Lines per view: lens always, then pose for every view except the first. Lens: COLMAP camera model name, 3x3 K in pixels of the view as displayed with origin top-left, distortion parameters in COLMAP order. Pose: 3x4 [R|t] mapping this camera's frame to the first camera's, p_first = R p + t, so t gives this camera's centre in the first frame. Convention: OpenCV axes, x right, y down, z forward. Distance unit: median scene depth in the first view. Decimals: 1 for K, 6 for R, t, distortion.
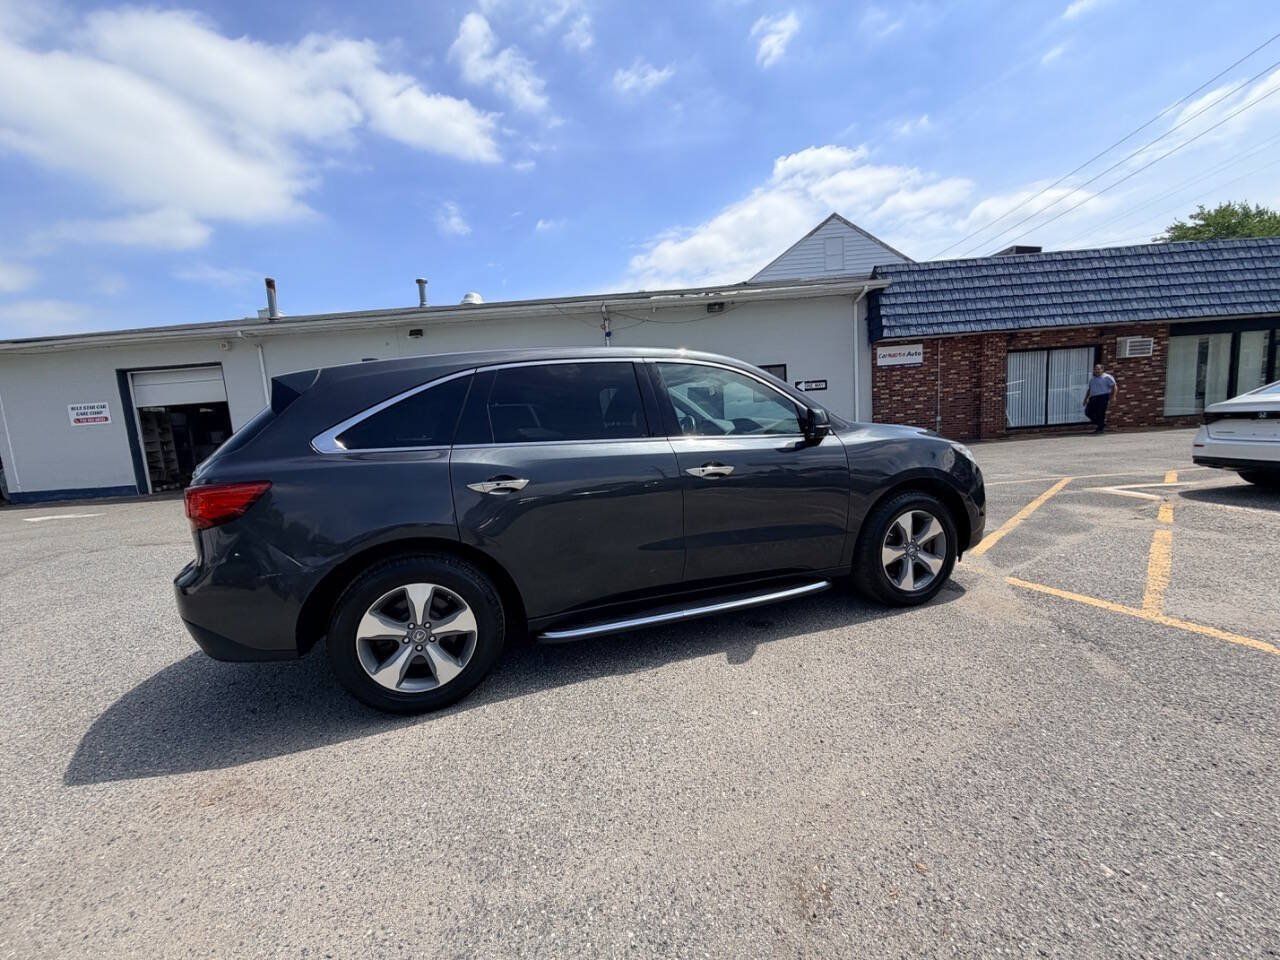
lens RADIAL K [[507.8, 0, 636.9], [0, 507.8, 477.6], [0, 0, 1]] dist [-0.000812, -0.000276]
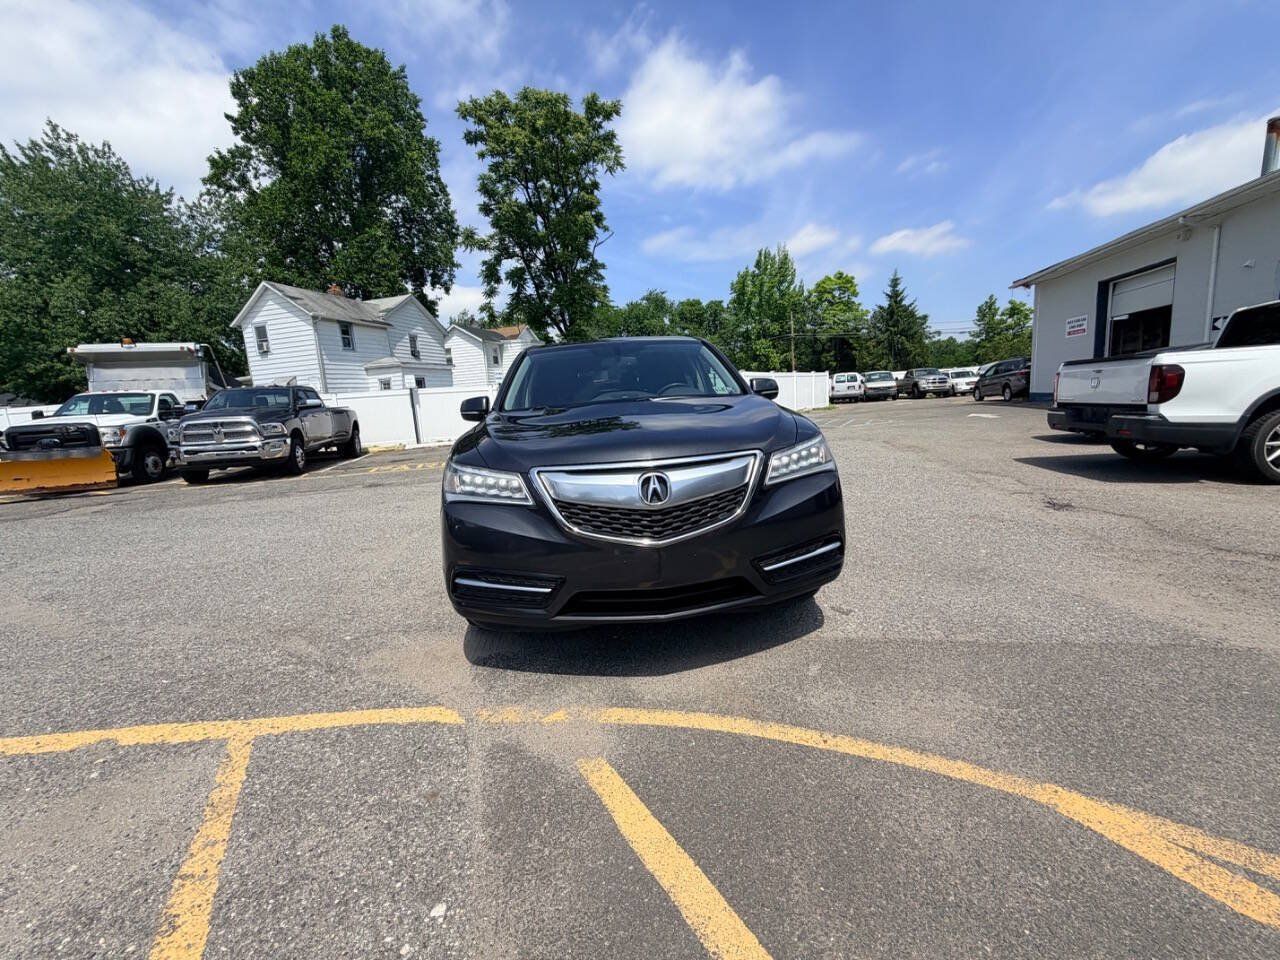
lens RADIAL K [[507.2, 0, 638.7], [0, 507.2, 480.6], [0, 0, 1]] dist [-0.000297, -0.000003]
pose [[-0.211628, 0.235365, -0.948587, 0.312618], [-0.025387, 0.968919, 0.246073, -0.053662], [0.977021, 0.076158, -0.199075, 0.347350]]
